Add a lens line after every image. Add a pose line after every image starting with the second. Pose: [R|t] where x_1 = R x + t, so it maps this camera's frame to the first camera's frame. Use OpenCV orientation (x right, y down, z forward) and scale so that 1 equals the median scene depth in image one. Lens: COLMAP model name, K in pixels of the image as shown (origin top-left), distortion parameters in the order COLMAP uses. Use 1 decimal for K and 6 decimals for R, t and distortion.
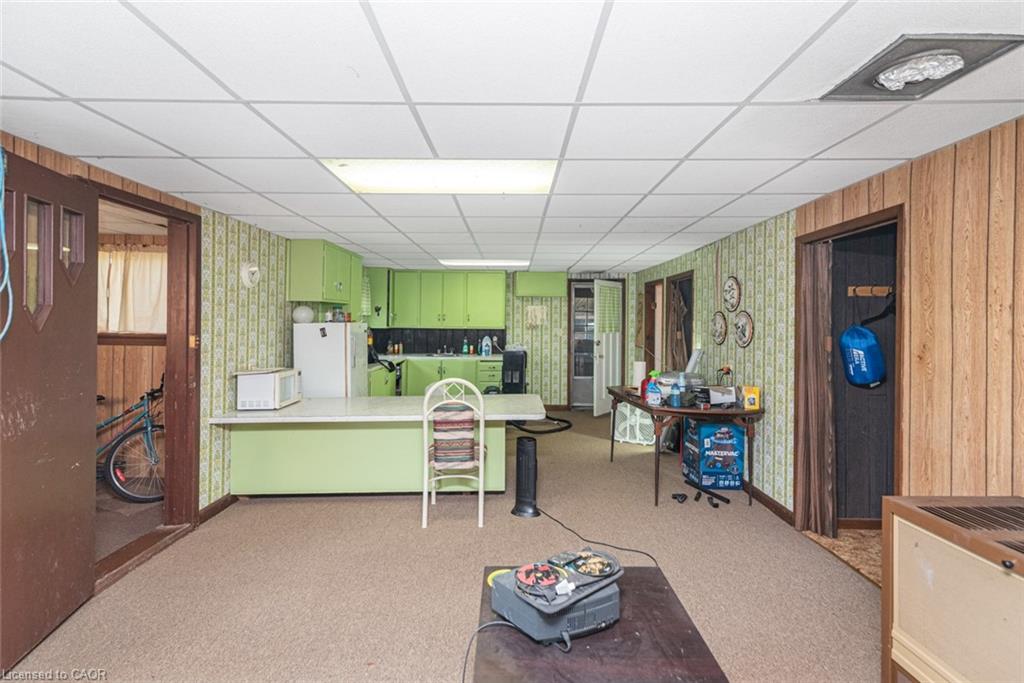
lens RADIAL K [[473.0, 0, 514.4], [0, 473.0, 318.4], [0, 0, 1]] dist [0.017910, -0.002814]
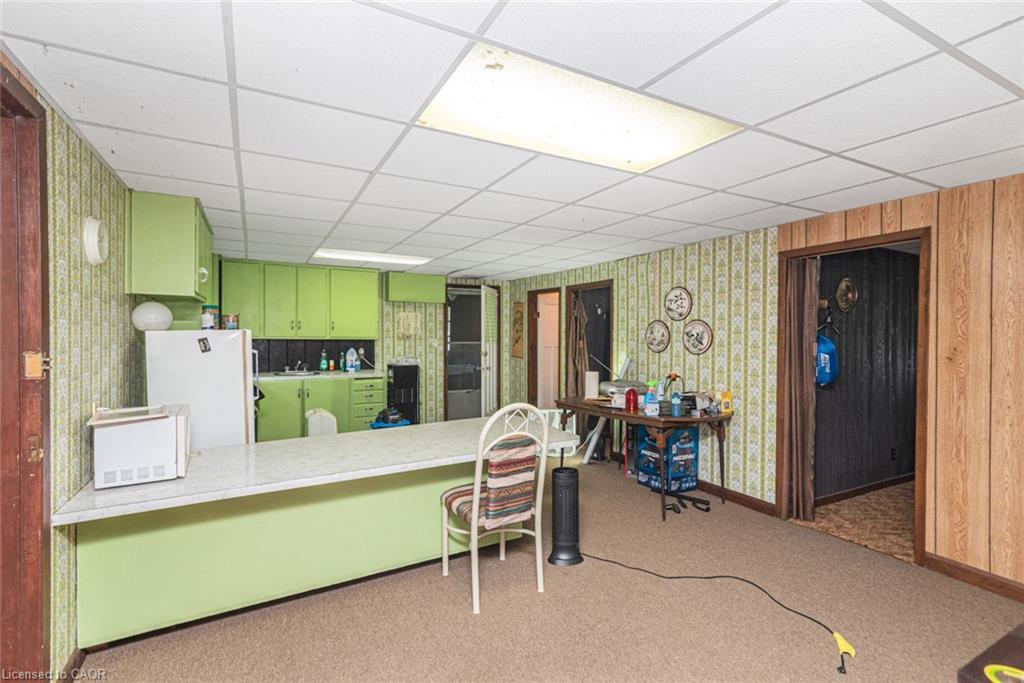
lens RADIAL K [[473.0, 0, 512.5], [0, 473.0, 335.5], [0, 0, 1]] dist [0.017910, -0.002814]
pose [[0.880898, -0.002466, 0.473300, -0.415171], [-0.003755, 0.999919, 0.012198, 0.008814], [-0.473292, -0.012522, 0.880817, 0.296531]]
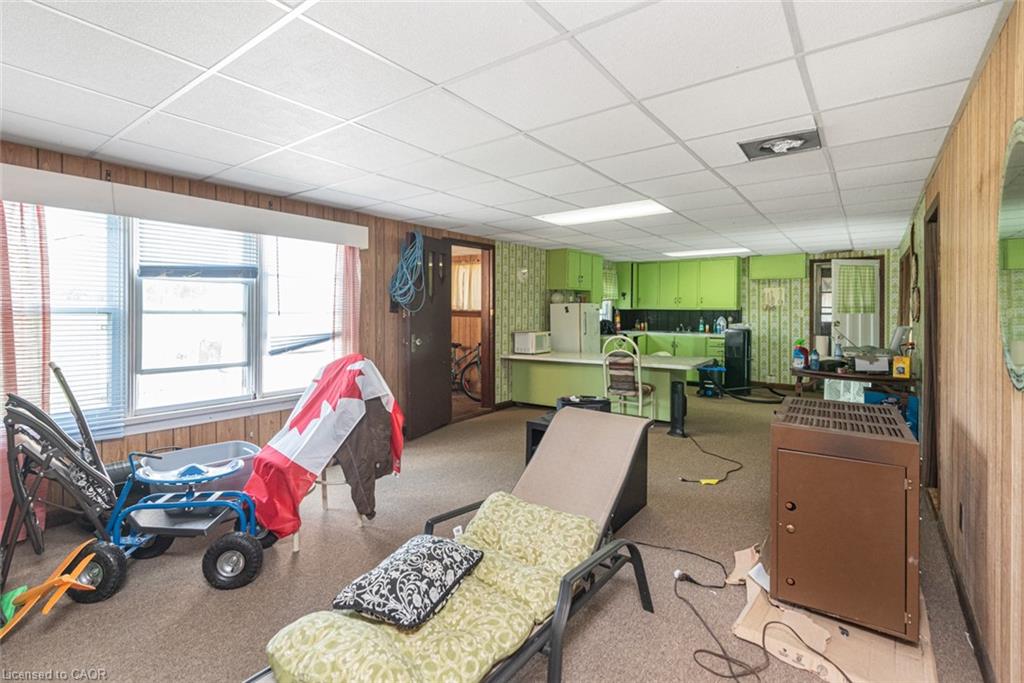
lens RADIAL K [[473.0, 0, 511.3], [0, 473.0, 313.6], [0, 0, 1]] dist [0.017910, -0.002814]
pose [[0.801403, 0.001843, -0.598121, 0.437586], [0.006955, 0.999899, 0.012401, 0.027164], [0.598084, -0.014098, 0.801310, -0.387683]]
